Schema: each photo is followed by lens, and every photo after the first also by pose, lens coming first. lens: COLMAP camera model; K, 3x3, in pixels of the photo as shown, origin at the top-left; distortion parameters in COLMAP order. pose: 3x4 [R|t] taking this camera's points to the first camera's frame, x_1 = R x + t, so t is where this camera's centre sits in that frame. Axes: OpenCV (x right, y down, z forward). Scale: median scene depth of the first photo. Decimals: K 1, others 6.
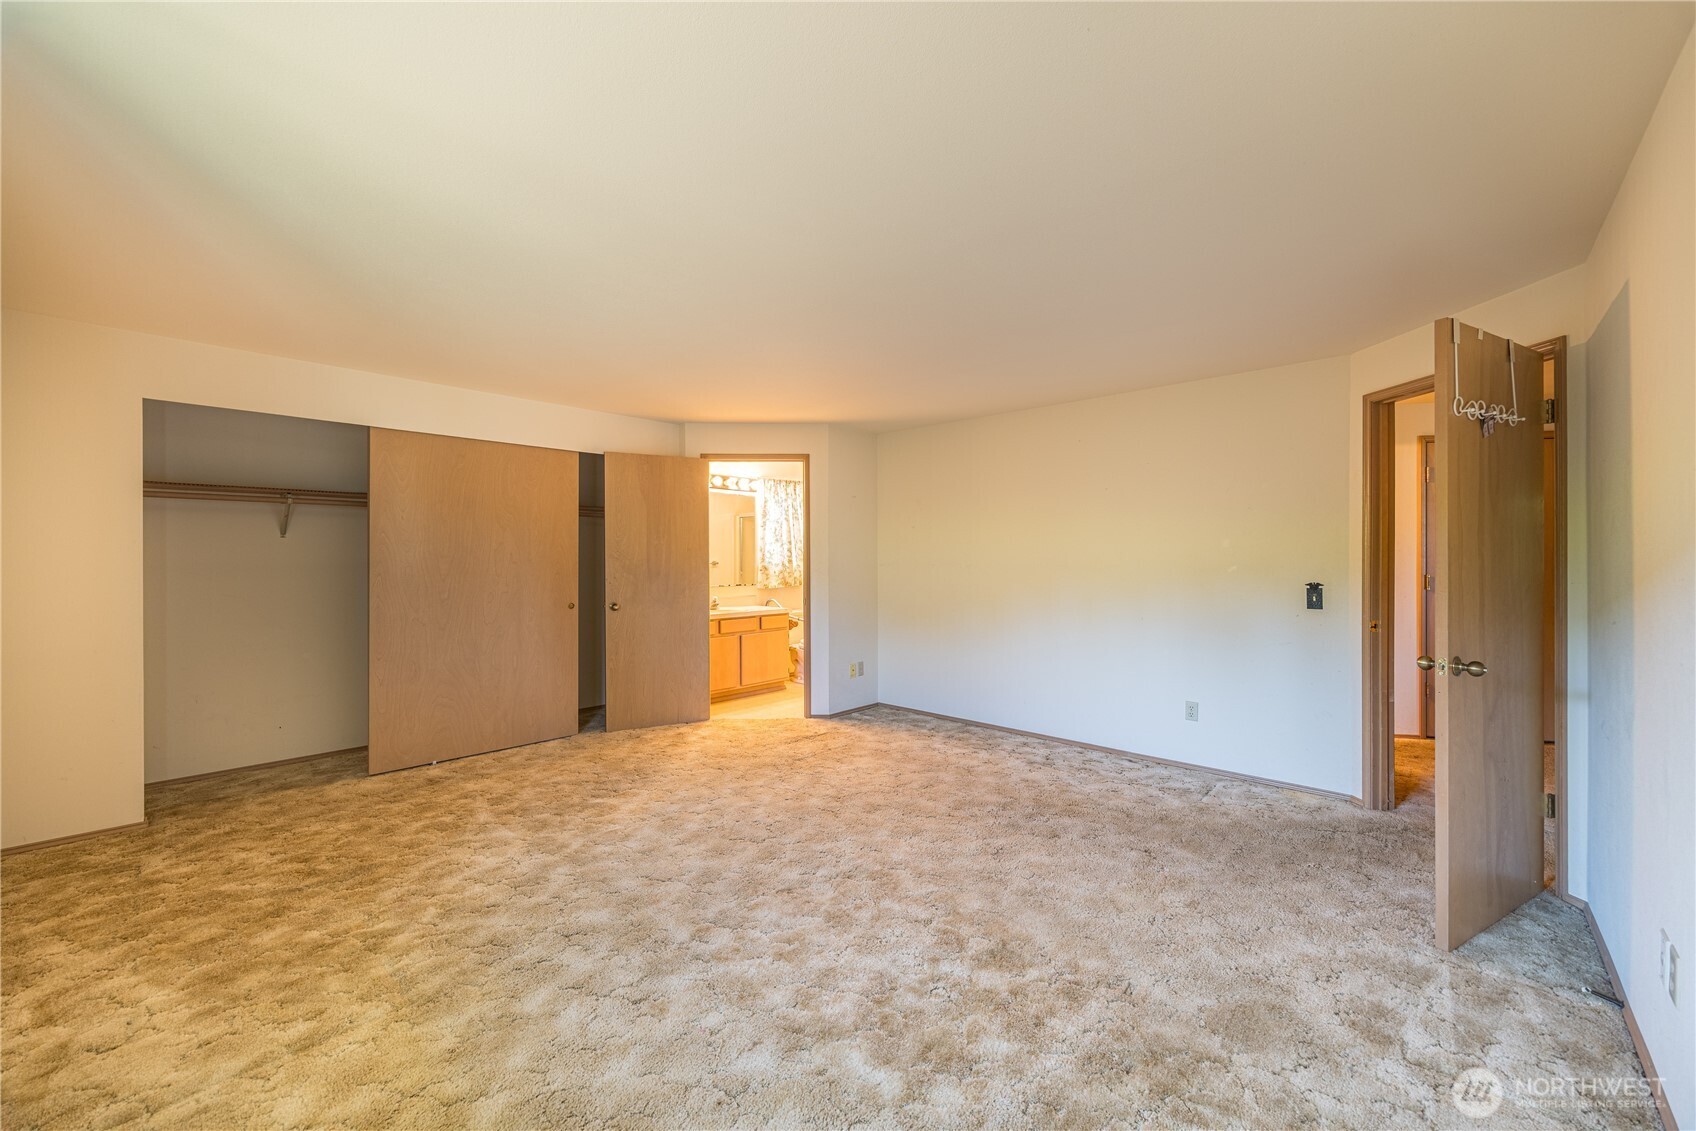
lens RADIAL K [[646.7, 0, 851.8], [0, 646.7, 562.5], [0, 0, 1]] dist [-0.002280, 0.000170]
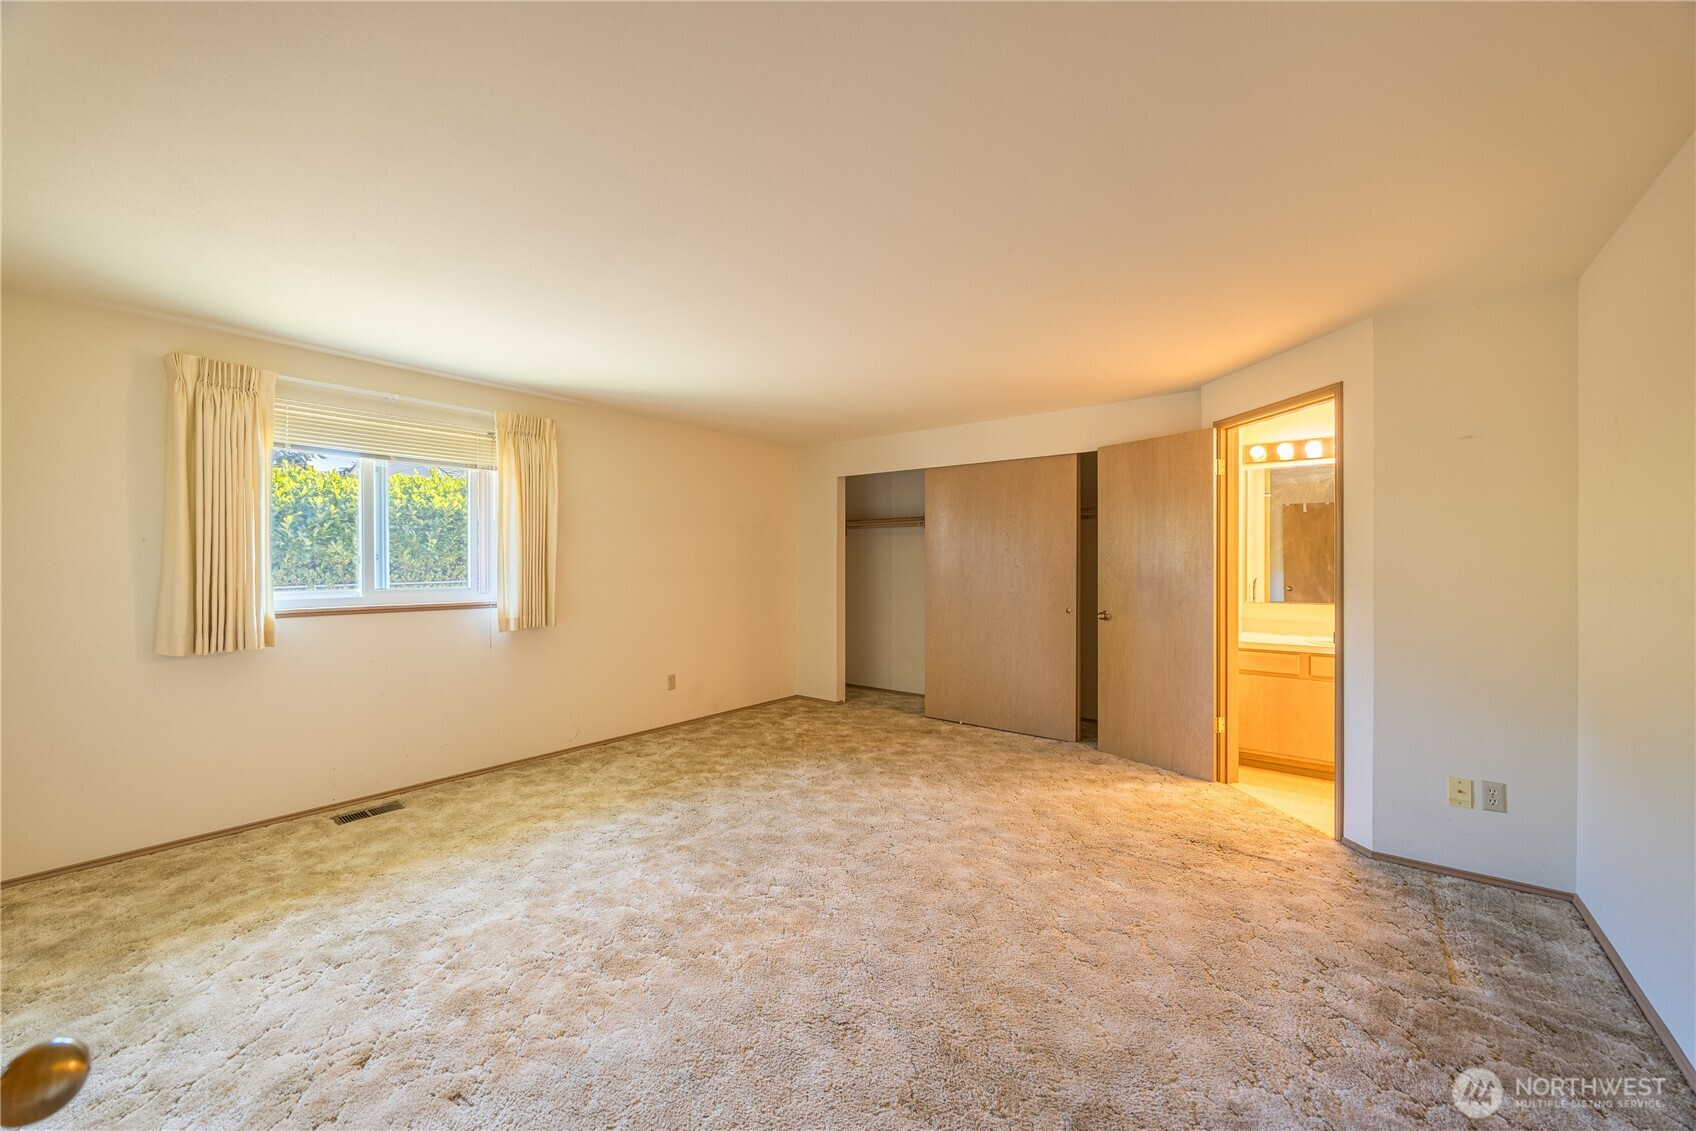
lens RADIAL K [[646.7, 0, 848.6], [0, 646.7, 565.8], [0, 0, 1]] dist [-0.002280, 0.000170]
pose [[0.088769, 0.007239, -0.996026, 0.766493], [-0.008349, 0.999944, 0.006524, -0.006993], [0.996017, 0.007737, 0.088825, 0.847192]]
